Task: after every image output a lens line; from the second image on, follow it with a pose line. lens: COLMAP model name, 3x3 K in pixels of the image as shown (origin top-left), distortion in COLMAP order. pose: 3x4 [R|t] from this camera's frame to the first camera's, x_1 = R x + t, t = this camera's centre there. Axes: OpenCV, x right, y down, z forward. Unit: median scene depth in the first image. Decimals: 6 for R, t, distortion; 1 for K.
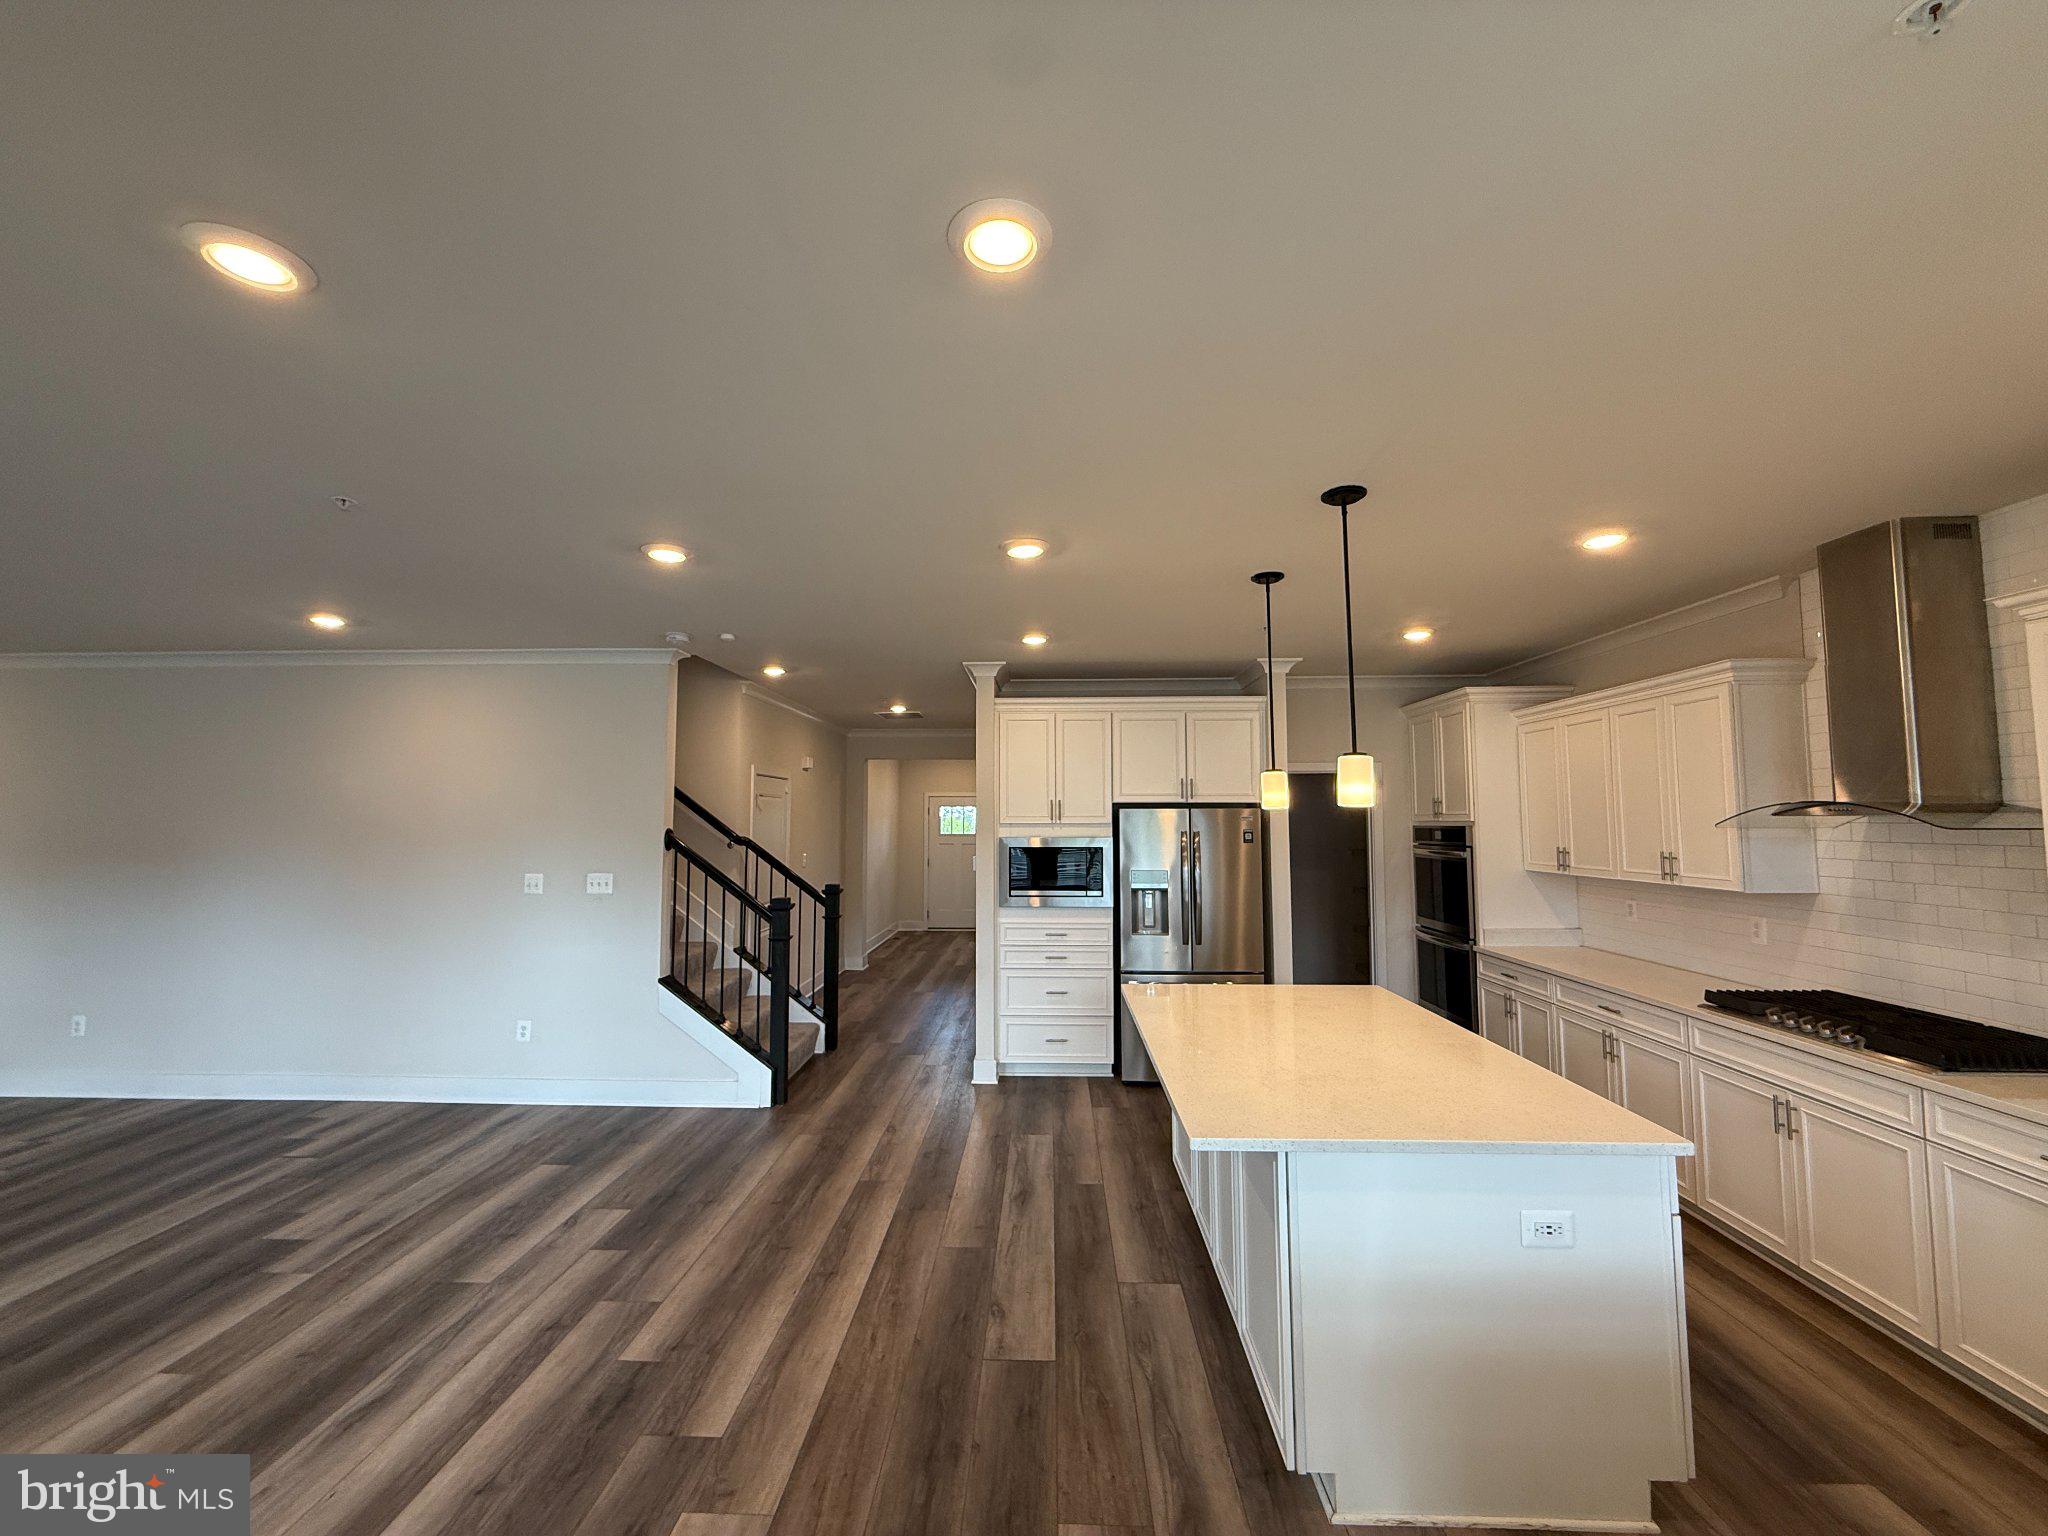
lens RADIAL K [[817.8, 0, 1014.9], [0, 817.8, 768.4], [0, 0, 1]] dist [0.005974, 0.000151]
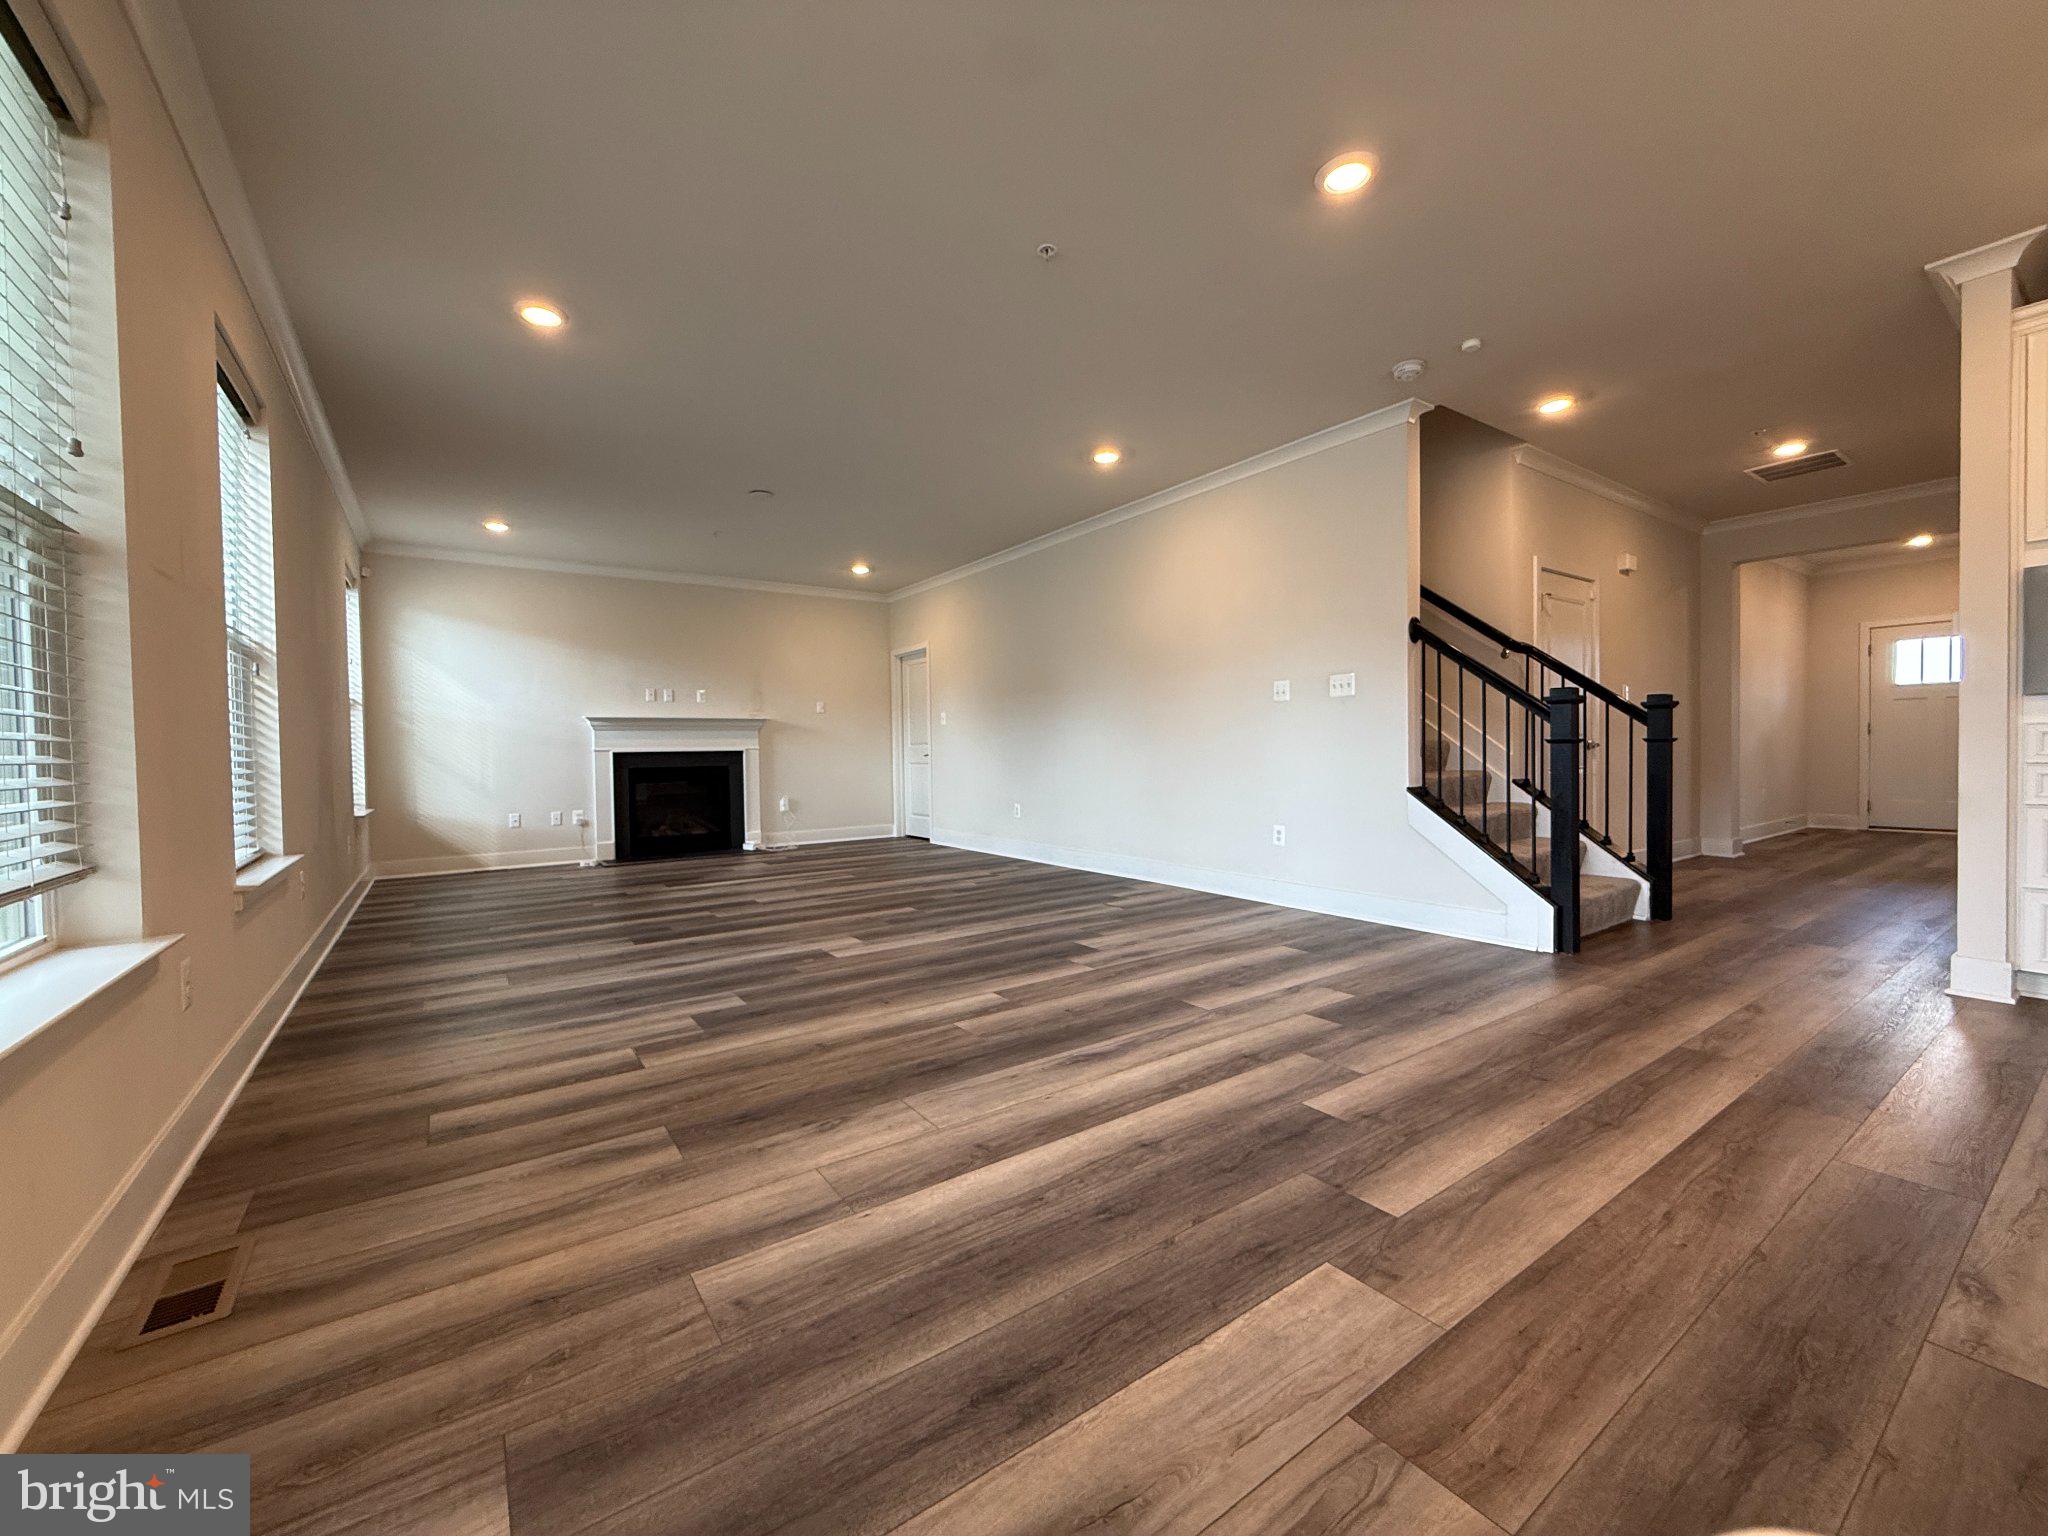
lens RADIAL K [[821.4, 0, 1019.6], [0, 821.4, 766.7], [0, 0, 1]] dist [0.001123, 0.000028]
pose [[0.607919, 0.008350, -0.793955, 0.016850], [0.069401, 0.995559, 0.063609, 0.215057], [0.790960, -0.093770, 0.604640, 0.201335]]
